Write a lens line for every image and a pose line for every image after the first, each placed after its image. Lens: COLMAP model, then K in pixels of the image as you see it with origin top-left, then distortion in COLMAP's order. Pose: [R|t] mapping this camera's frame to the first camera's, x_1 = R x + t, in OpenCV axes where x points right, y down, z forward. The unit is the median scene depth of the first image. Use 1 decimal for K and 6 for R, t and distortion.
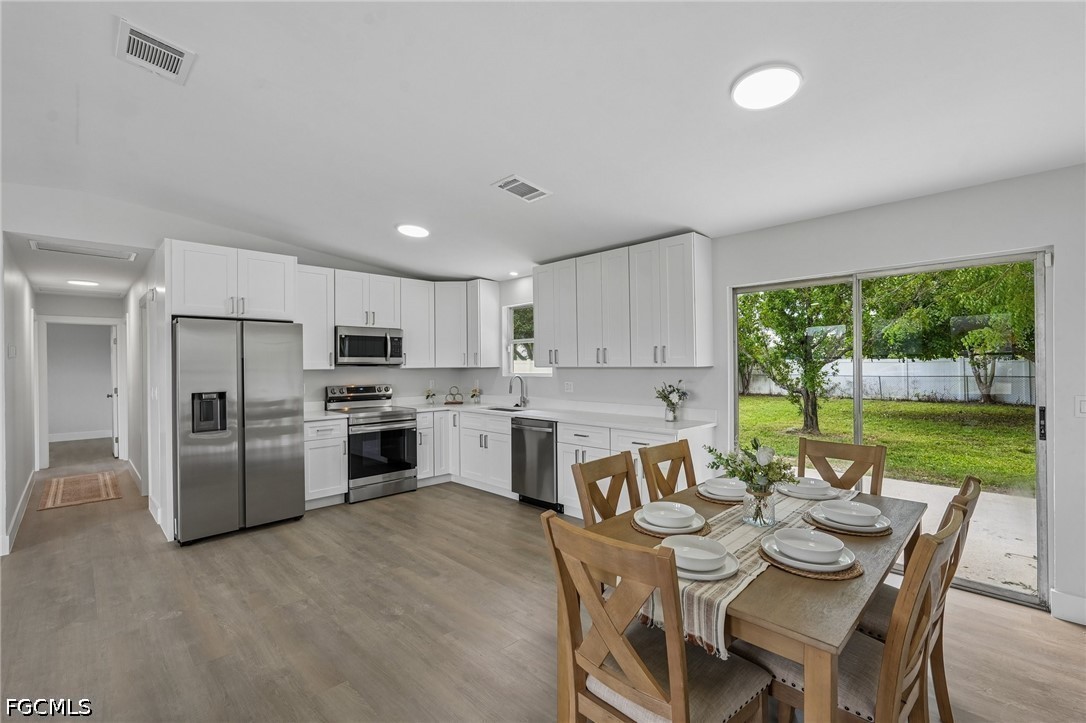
lens RADIAL K [[474.6, 0, 544.1], [0, 474.6, 362.1], [0, 0, 1]] dist [-0.019045, 0.009051]
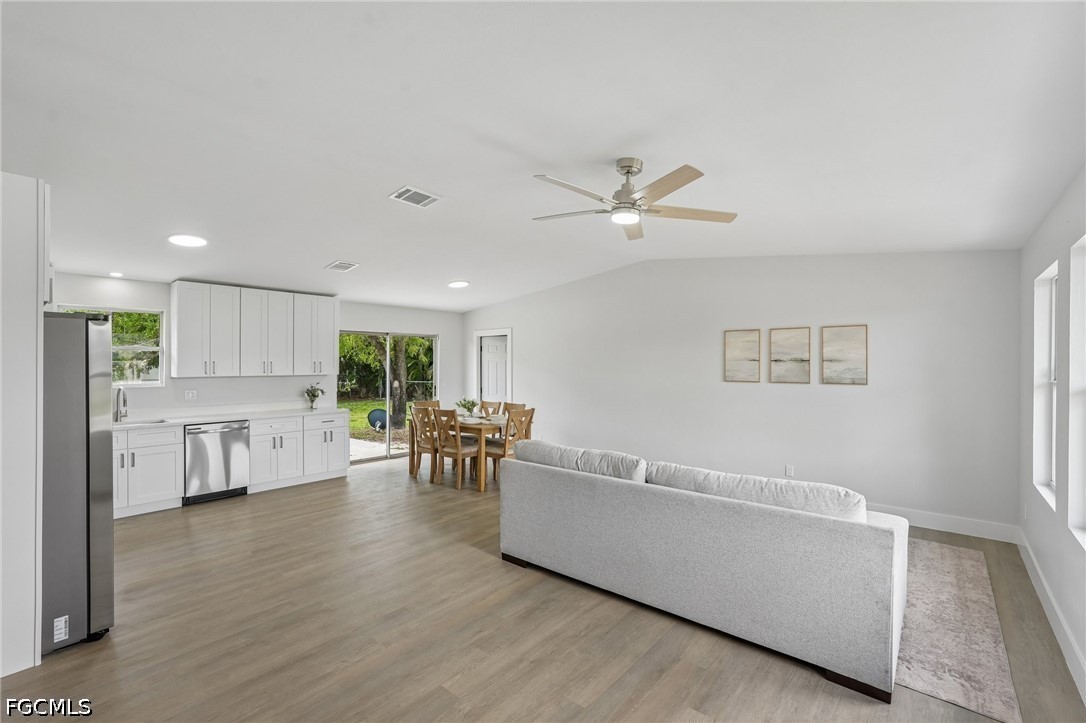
lens RADIAL K [[473.5, 0, 542.5], [0, 473.5, 363.2], [0, 0, 1]] dist [-0.011724, 0.000243]
pose [[-0.081710, 0.011779, 0.996587, -1.151431], [-0.001327, 0.999928, -0.011927, -0.009125], [-0.996655, -0.002297, -0.081688, 0.301643]]
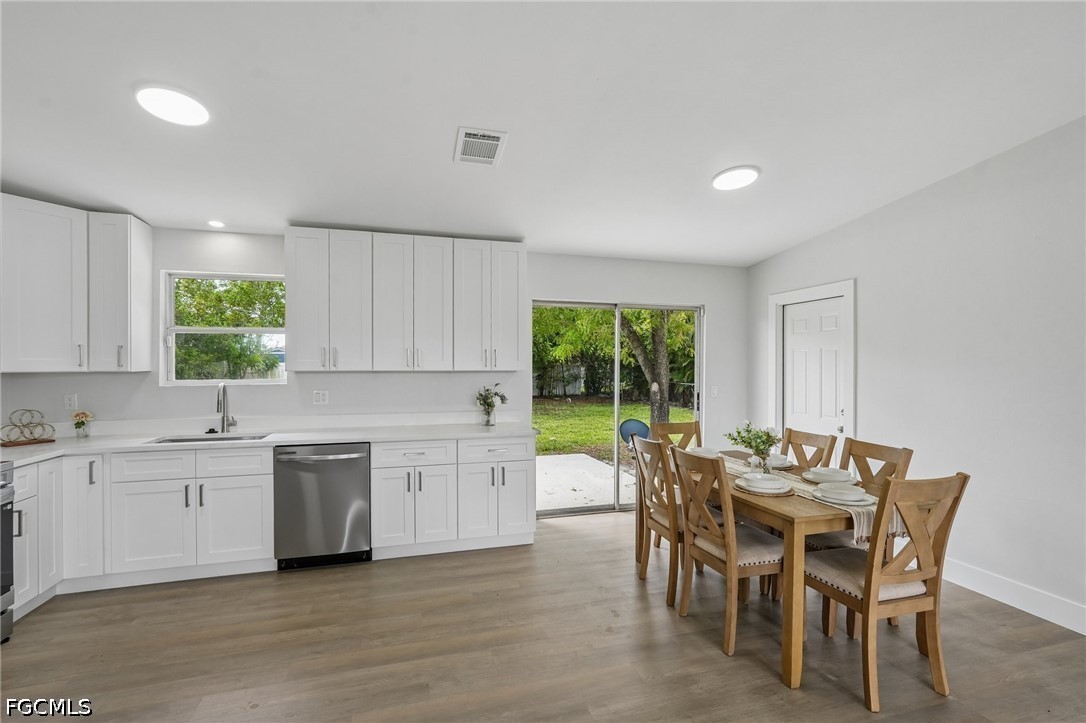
lens RADIAL K [[485.1, 0, 544.5], [0, 485.1, 365.7], [0, 0, 1]] dist [-0.004763, 0.000254]
pose [[0.474415, 0.010116, 0.880243, -0.480167], [-0.008905, 0.999938, -0.006693, 0.004447], [-0.880256, -0.004663, 0.474476, 0.346501]]
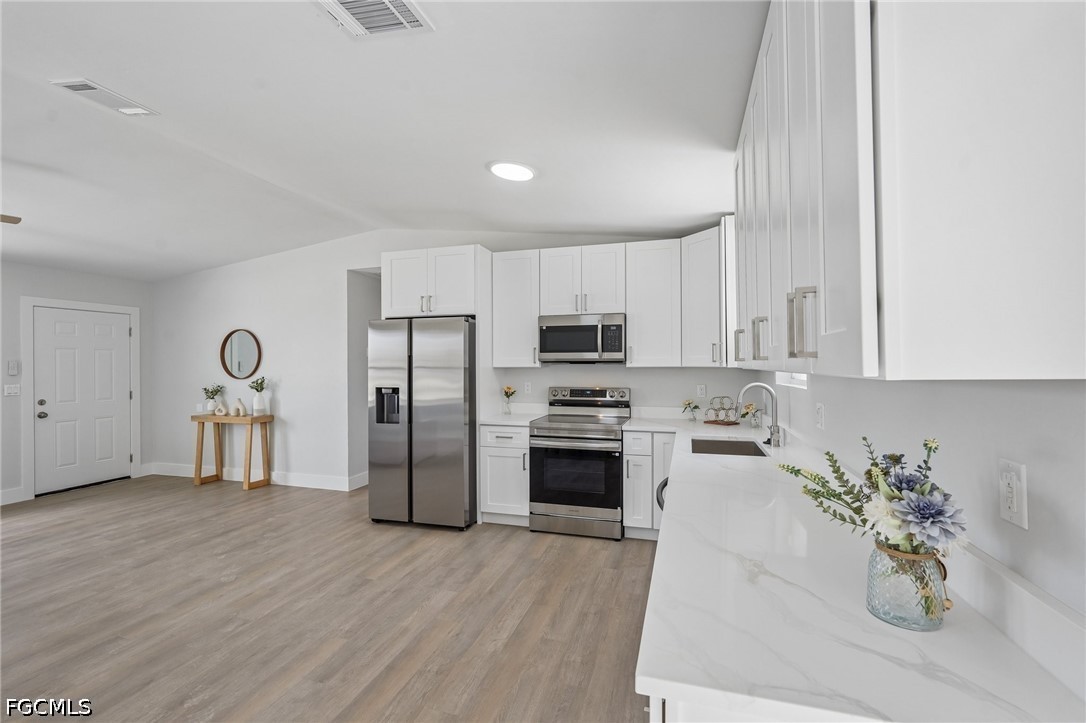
lens RADIAL K [[474.6, 0, 544.1], [0, 474.6, 362.1], [0, 0, 1]] dist [-0.019045, 0.009051]
pose [[0.474244, 0.004626, -0.880382, 0.322486], [0.003077, 0.999971, 0.006912, -0.000006], [0.880388, -0.005987, 0.474216, 0.621324]]
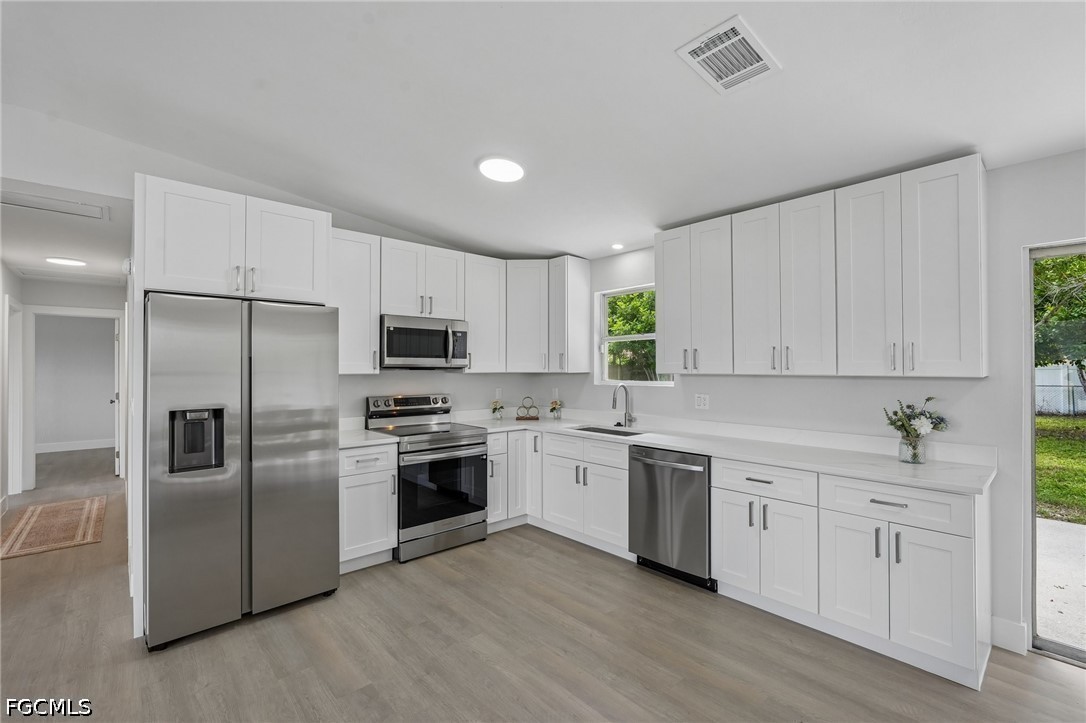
lens RADIAL K [[474.6, 0, 544.1], [0, 474.6, 362.1], [0, 0, 1]] dist [-0.019045, 0.009051]
pose [[0.998718, 0.007819, -0.050021, -0.158021], [-0.008178, 0.999942, -0.006966, -0.000137], [0.049963, 0.007366, 0.998724, 0.292161]]
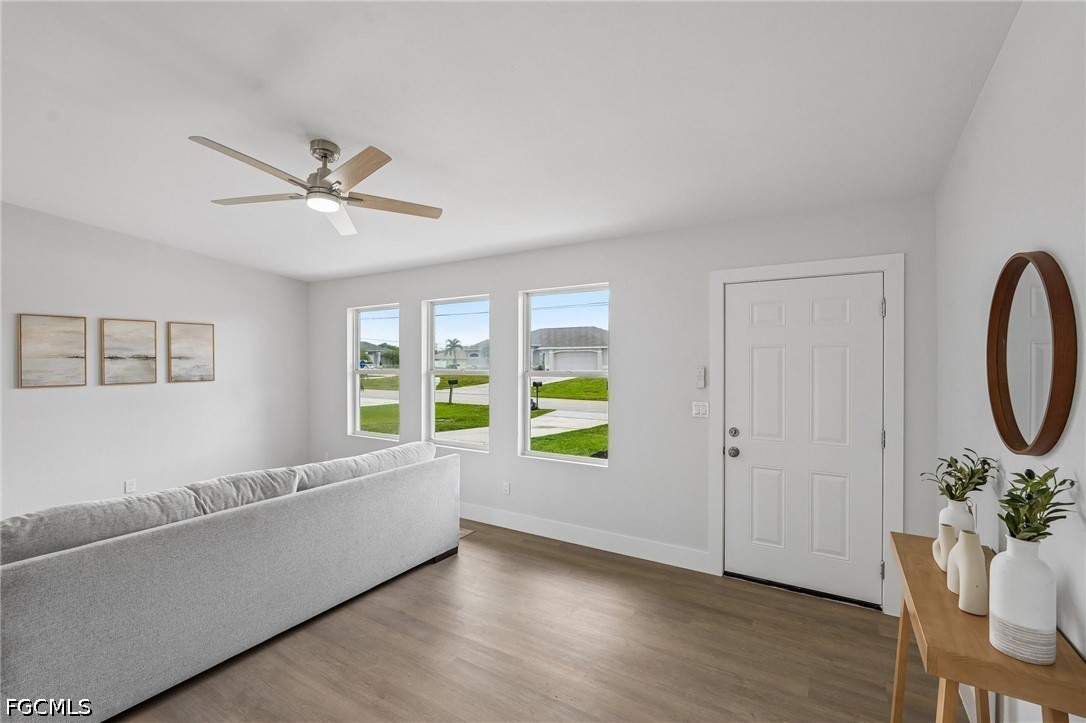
lens RADIAL K [[474.6, 0, 544.1], [0, 474.6, 362.1], [0, 0, 1]] dist [-0.019045, 0.009051]
pose [[-0.972815, 0.015492, -0.231066, -0.710763], [0.014224, 0.999873, 0.007154, -0.015034], [0.231147, 0.003672, -0.972912, 0.726643]]
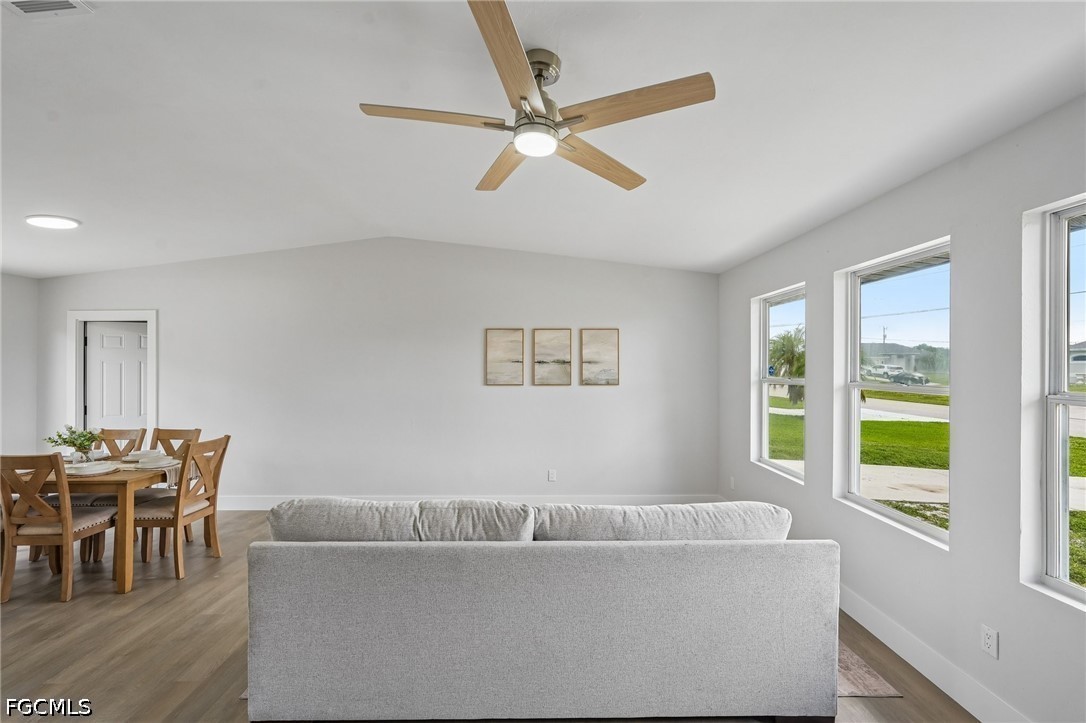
lens RADIAL K [[474.6, 0, 544.1], [0, 474.6, 362.1], [0, 0, 1]] dist [-0.019045, 0.009051]
pose [[-0.713441, 0.014591, 0.700563, -0.857402], [0.007225, 0.999883, -0.013468, -0.014641], [-0.700678, -0.004547, -0.713463, 0.415057]]
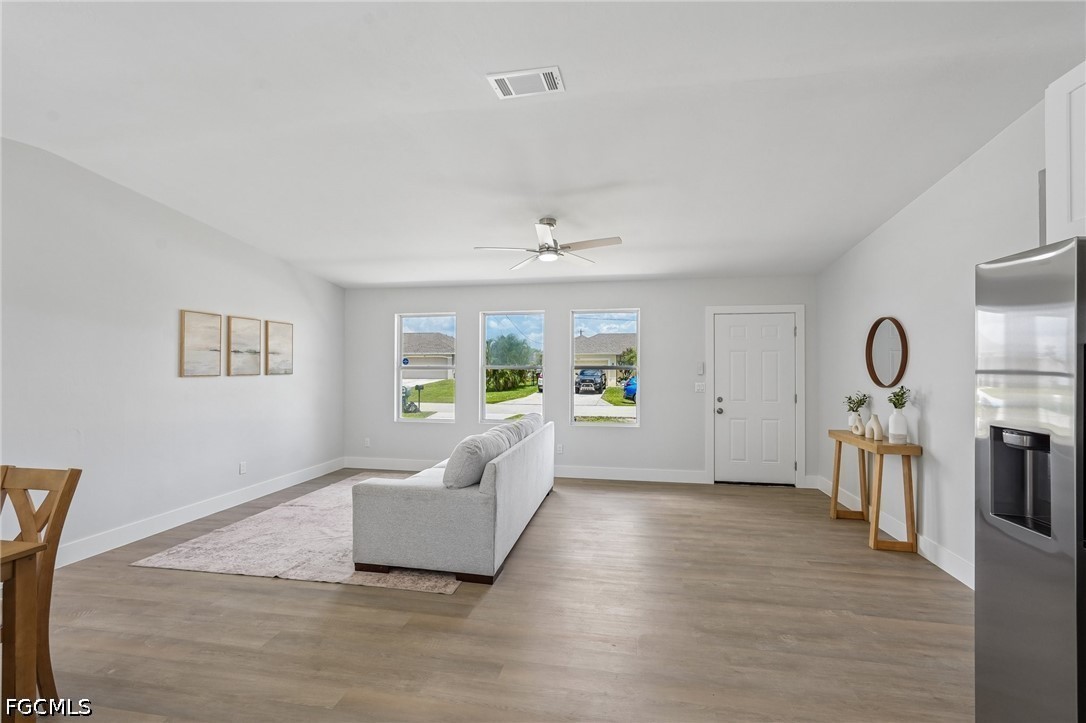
lens RADIAL K [[474.6, 0, 544.1], [0, 474.6, 362.1], [0, 0, 1]] dist [-0.019045, 0.009051]
pose [[-0.824756, 0.003639, -0.565477, -0.104007], [0.007397, 0.999963, -0.004353, 0.002517], [0.565440, -0.007773, -0.824753, 0.856301]]
